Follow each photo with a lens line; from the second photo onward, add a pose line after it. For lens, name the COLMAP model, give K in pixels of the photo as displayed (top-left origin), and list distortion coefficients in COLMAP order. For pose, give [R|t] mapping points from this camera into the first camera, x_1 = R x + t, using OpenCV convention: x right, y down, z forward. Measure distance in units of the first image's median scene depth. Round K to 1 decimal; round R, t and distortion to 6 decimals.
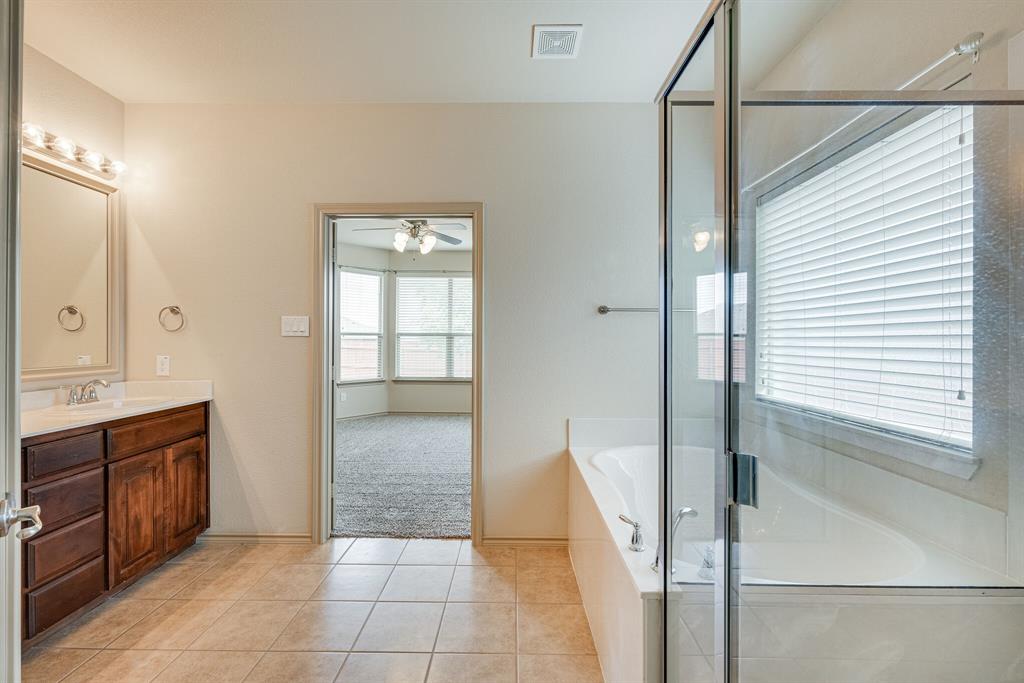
lens RADIAL K [[435.3, 0, 511.7], [0, 435.3, 335.5], [0, 0, 1]] dist [0.000664, -0.000090]
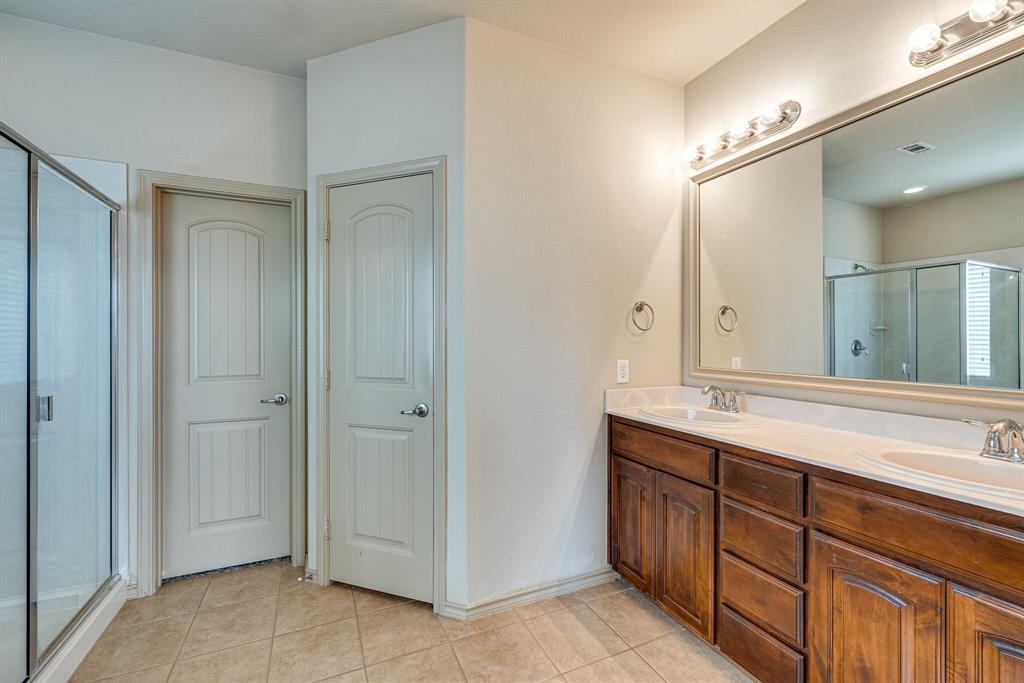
lens RADIAL K [[435.3, 0, 511.7], [0, 435.3, 335.5], [0, 0, 1]] dist [0.000664, -0.000090]
pose [[-0.893993, -0.006908, -0.448029, -0.215399], [-0.004177, 0.999966, -0.007082, 0.007266], [0.448062, -0.004459, -0.893991, 1.372309]]
